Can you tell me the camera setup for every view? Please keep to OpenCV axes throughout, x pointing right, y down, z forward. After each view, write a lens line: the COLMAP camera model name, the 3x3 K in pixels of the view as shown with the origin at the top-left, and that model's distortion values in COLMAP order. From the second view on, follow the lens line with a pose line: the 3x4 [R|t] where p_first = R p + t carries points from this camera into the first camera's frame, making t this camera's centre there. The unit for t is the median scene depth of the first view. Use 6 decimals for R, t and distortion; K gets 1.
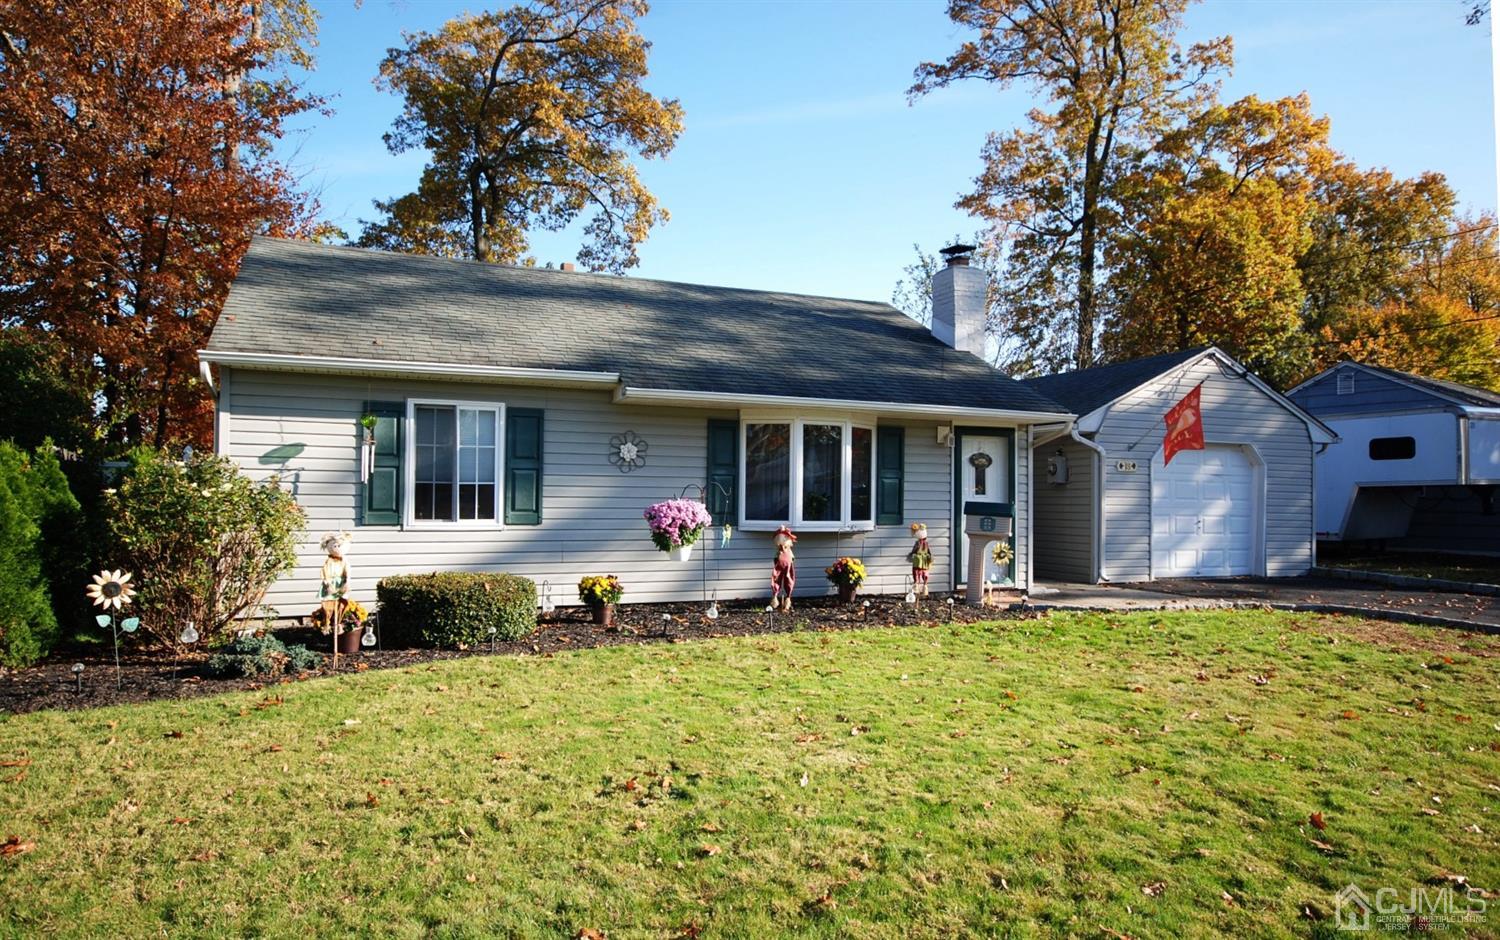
lens RADIAL K [[923.1, 0, 752.7], [0, 923.1, 471.6], [0, 0, 1]] dist [0.015506, 0.003704]
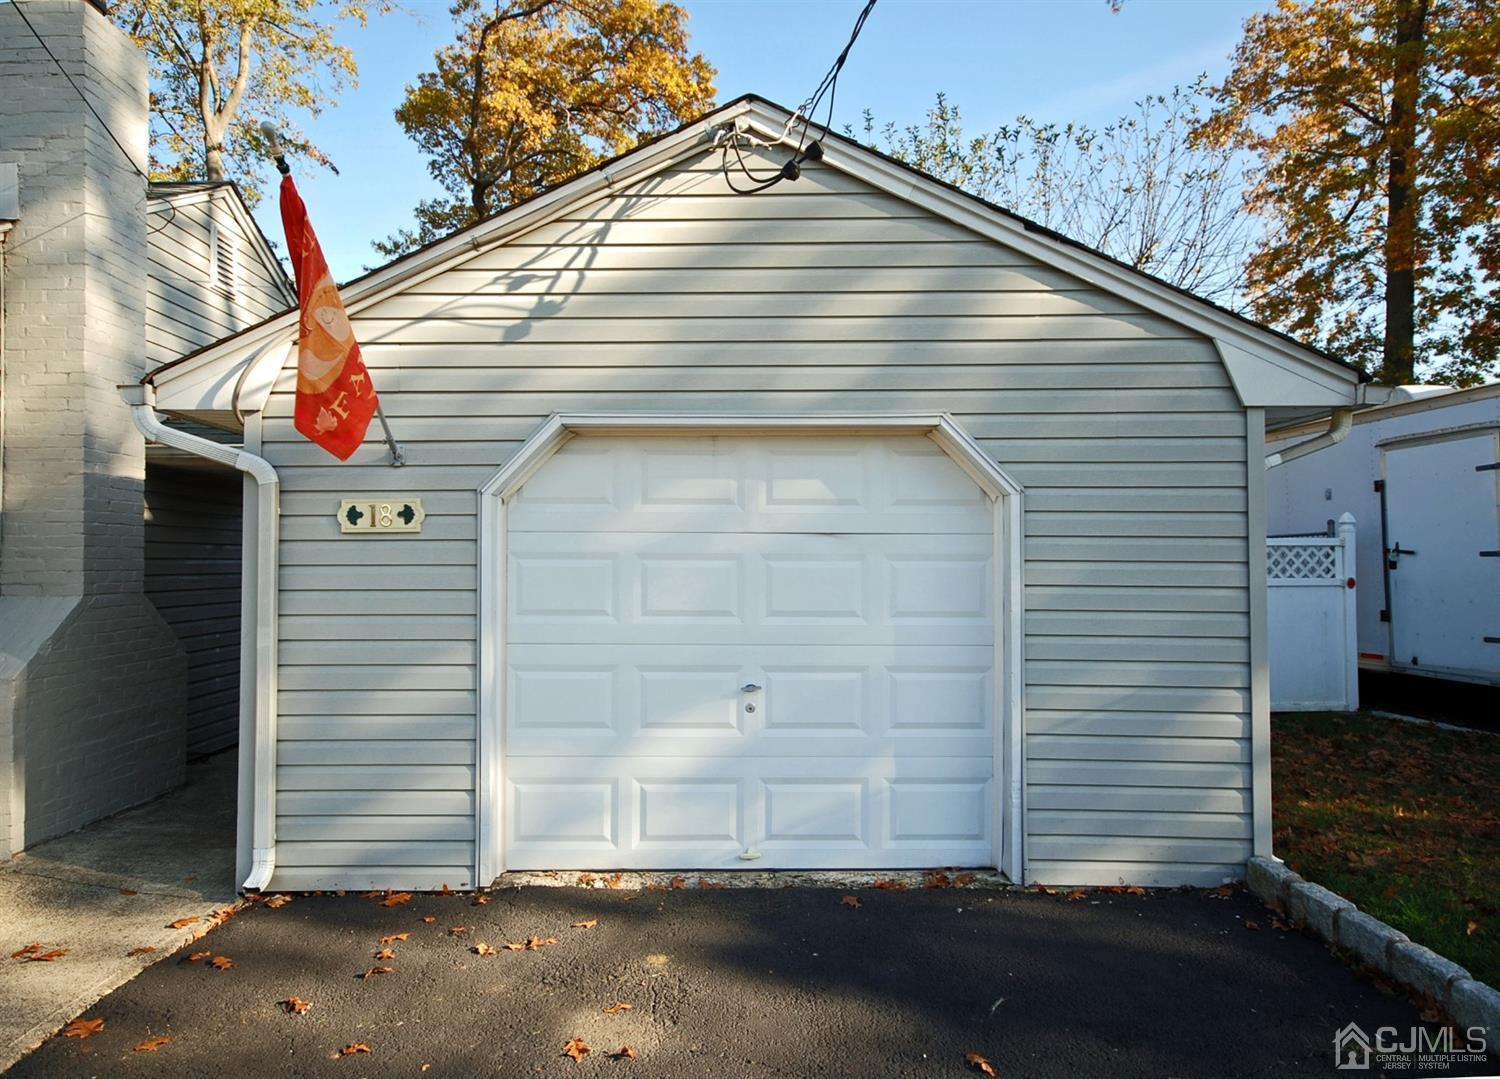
lens RADIAL K [[951.4, 0, 728.2], [0, 951.4, 541.0], [0, 0, 1]] dist [0.004437, 0.009451]
pose [[0.914837, -0.023513, -0.403138, 0.755637], [0.024524, 0.999696, -0.002657, 0.007467], [0.403078, -0.007456, 0.915135, 0.887057]]
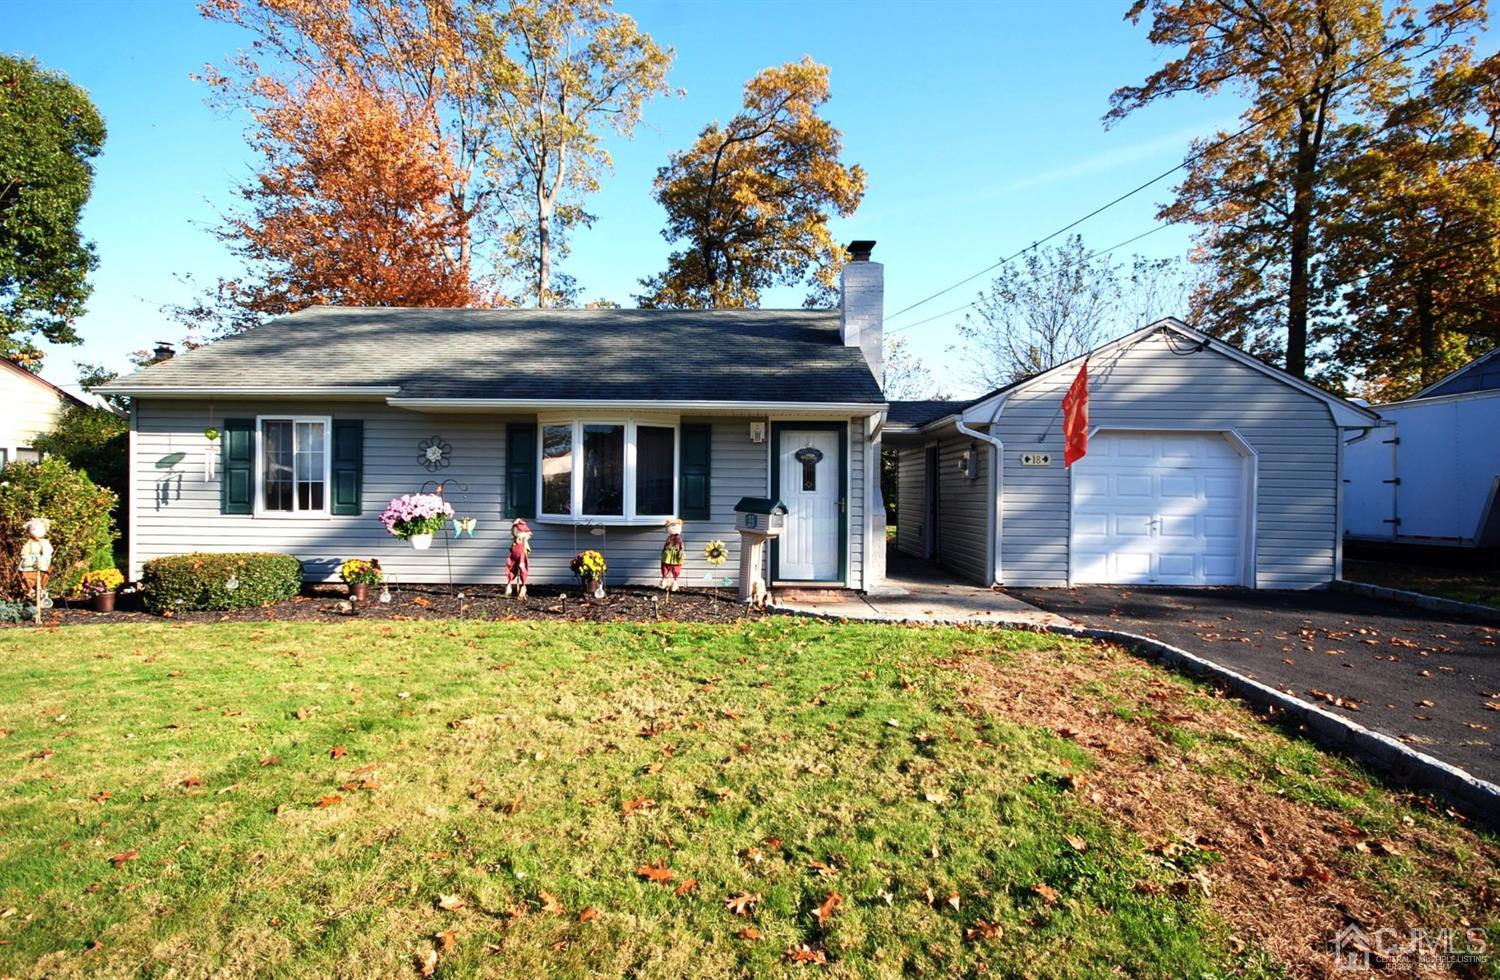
lens RADIAL K [[704.1, 0, 751.5], [0, 704.1, 482.4], [0, 0, 1]] dist [0.003555, -0.005875]
pose [[0.911769, -0.004605, -0.410678, 0.510636], [0.009704, 0.999900, 0.010332, 0.007983], [0.410589, -0.013405, 0.911722, 0.300911]]
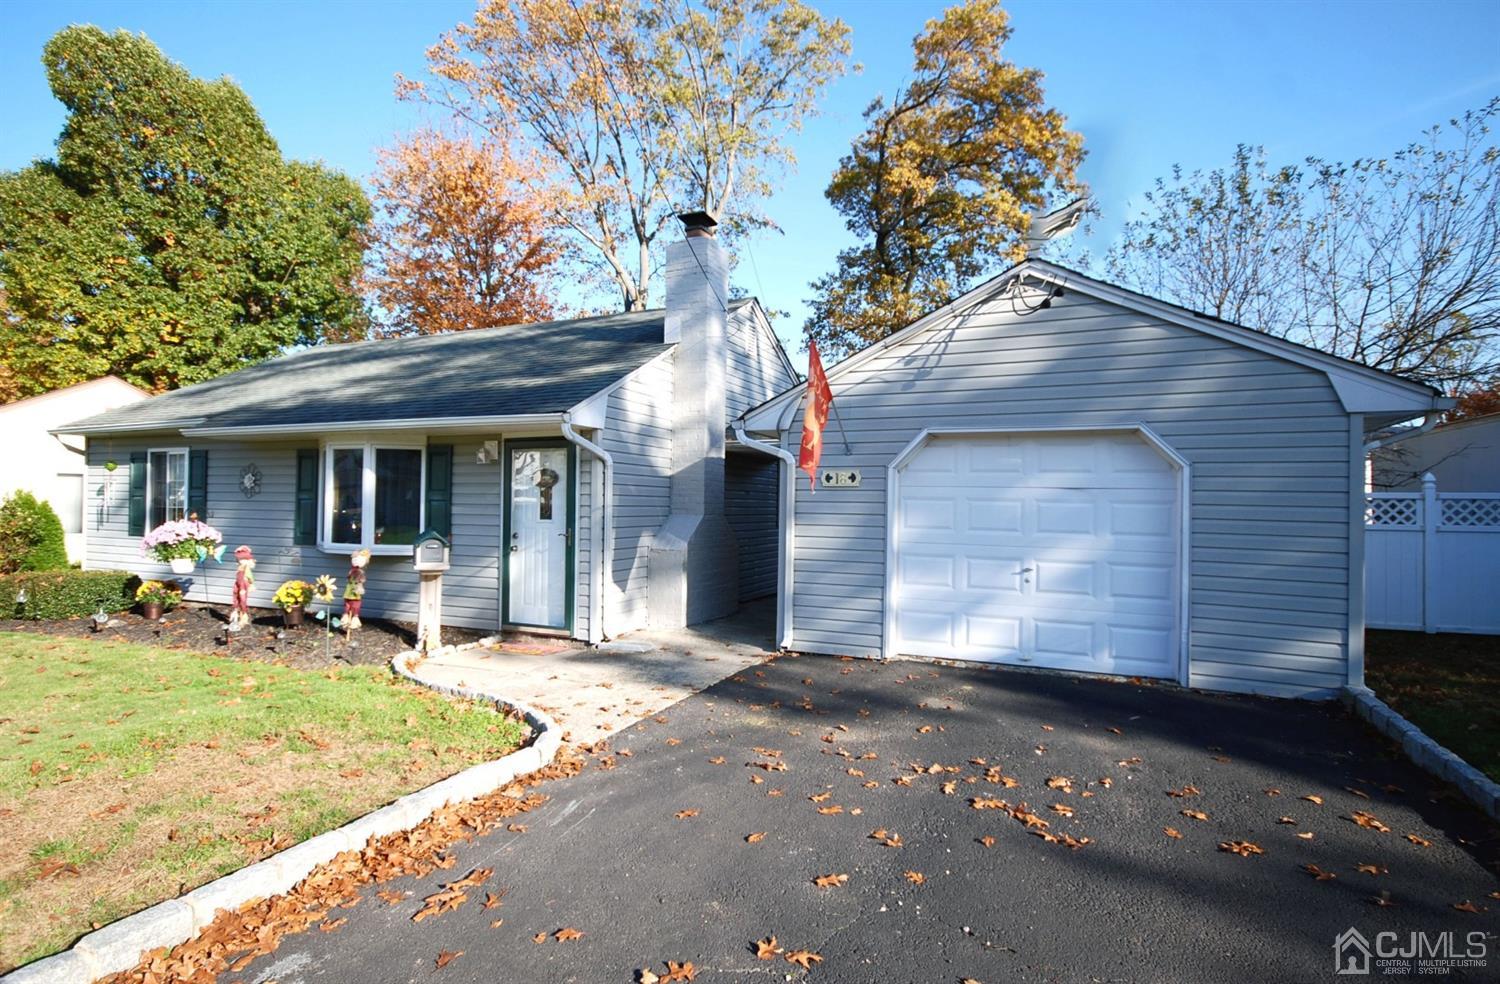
lens RADIAL K [[760.1, 0, 751.2], [0, 760.1, 493.2], [0, 0, 1]] dist [0.004447, 0.003411]
pose [[0.671934, -0.014390, -0.740471, 0.896430], [0.013103, 0.999886, -0.007541, 0.009272], [0.740495, -0.004635, 0.672046, 0.695970]]
